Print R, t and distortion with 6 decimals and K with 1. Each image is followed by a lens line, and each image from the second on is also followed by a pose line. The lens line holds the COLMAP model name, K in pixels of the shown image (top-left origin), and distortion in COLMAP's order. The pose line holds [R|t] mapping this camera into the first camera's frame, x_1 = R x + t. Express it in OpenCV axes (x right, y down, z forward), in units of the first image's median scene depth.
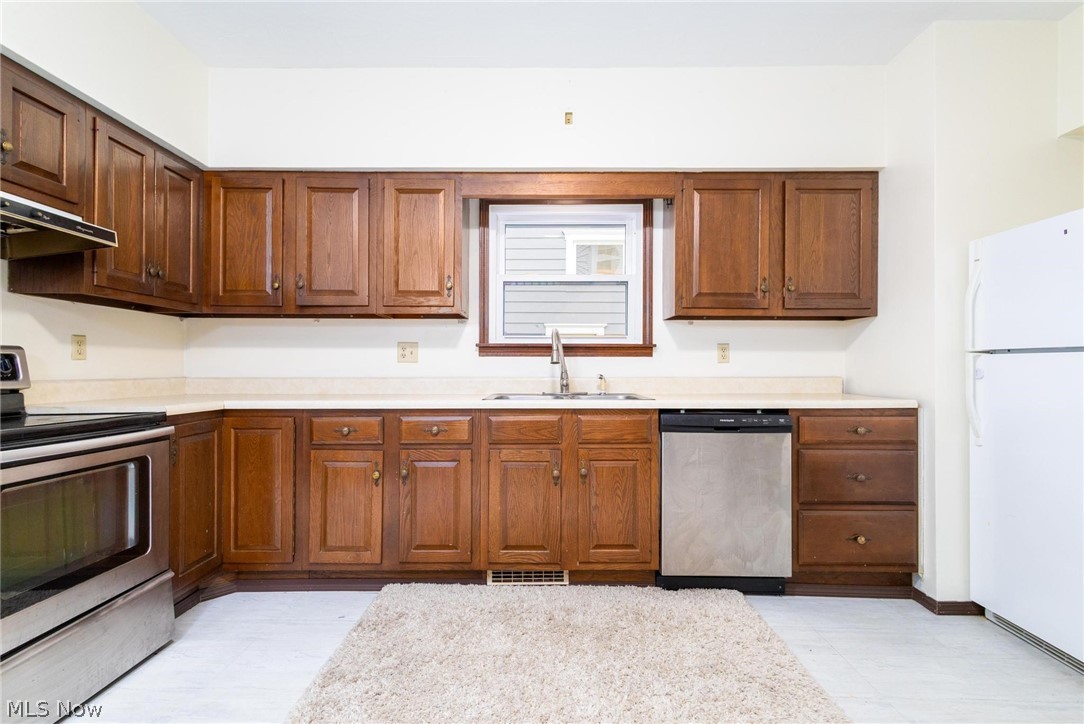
lens RADIAL K [[499.1, 0, 546.6], [0, 499.1, 363.5], [0, 0, 1]] dist [0.004200, 0.000825]
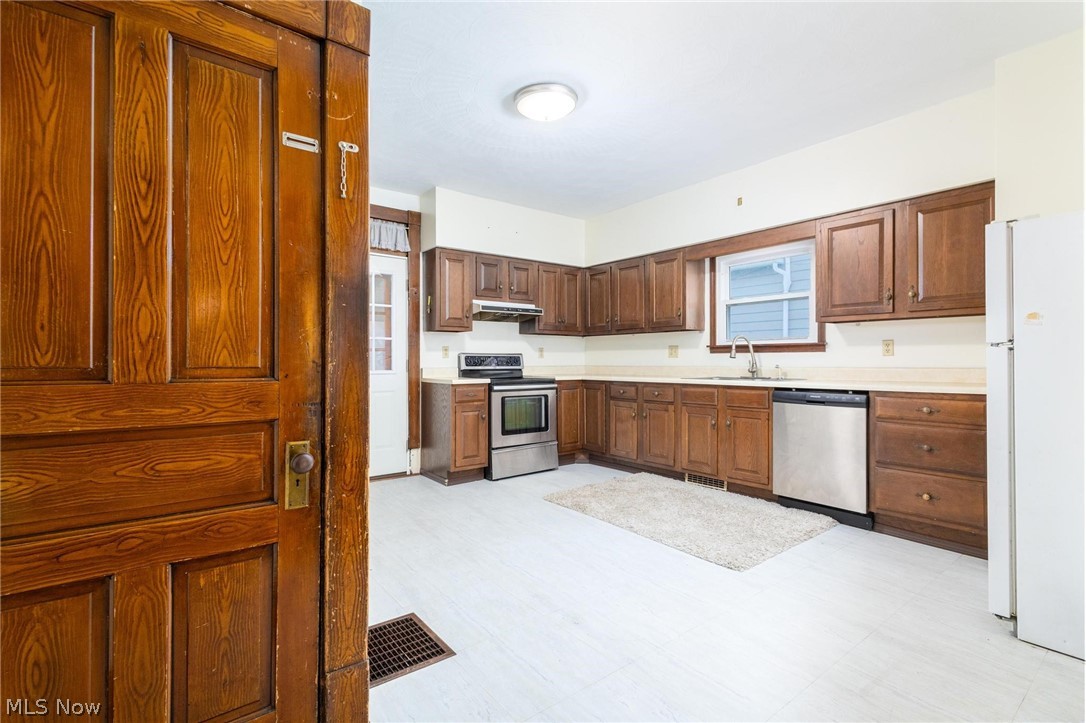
lens RADIAL K [[500.1, 0, 547.6], [0, 500.1, 363.0], [0, 0, 1]] dist [0.004200, 0.000825]
pose [[0.626794, 0.000743, -0.779185, 0.975373], [0.011082, 0.999890, 0.009868, -0.006396], [0.779106, -0.014820, 0.626716, -0.505724]]
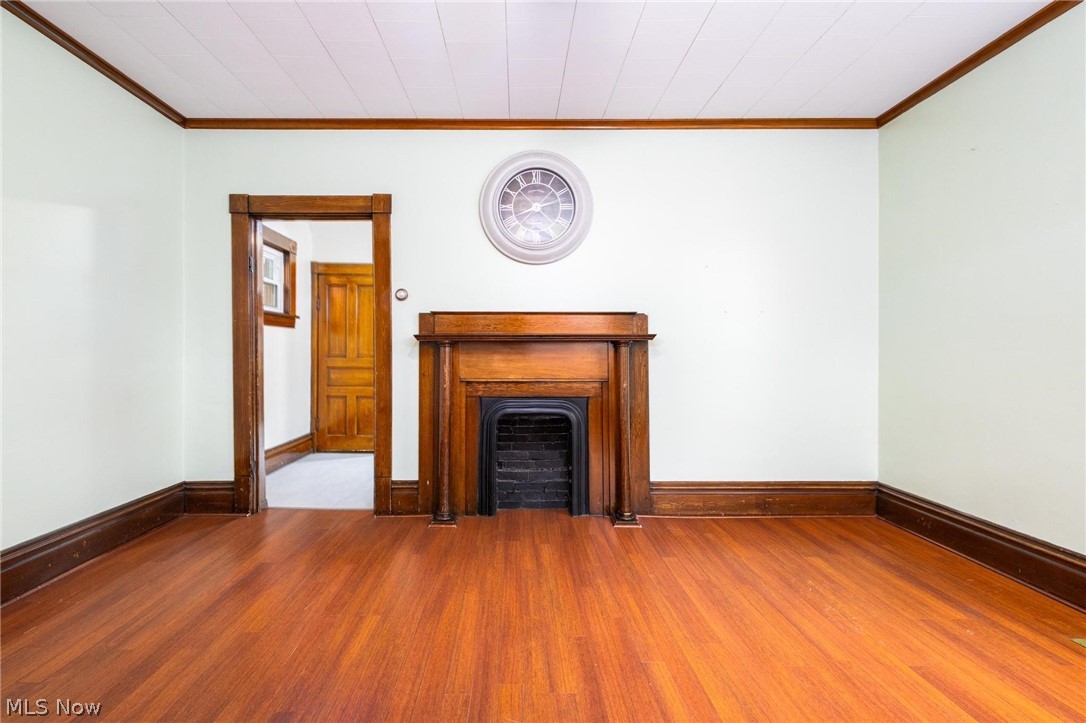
lens RADIAL K [[514.0, 0, 509.9], [0, 514.0, 353.9], [0, 0, 1]] dist [0.001945, 0.000406]
pose [[-0.007771, -0.002986, -0.999965, 2.691855], [0.009353, 0.999952, -0.003058, 0.007664], [0.999926, -0.009376, -0.007742, 0.224004]]
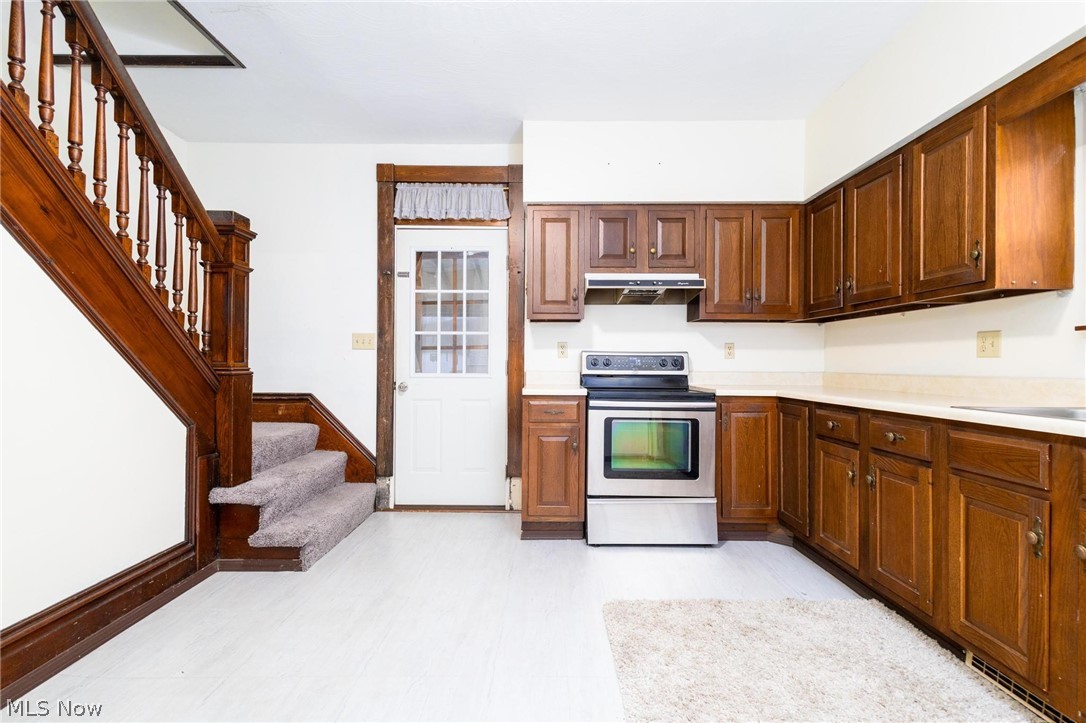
lens RADIAL K [[502.6, 0, 543.0], [0, 502.6, 361.5], [0, 0, 1]] dist [0.009501, -0.000495]
pose [[0.001858, -0.004707, -0.999987, 0.618999], [0.004165, 0.999980, -0.004699, 0.006133], [0.999990, -0.004156, 0.001877, 0.390988]]
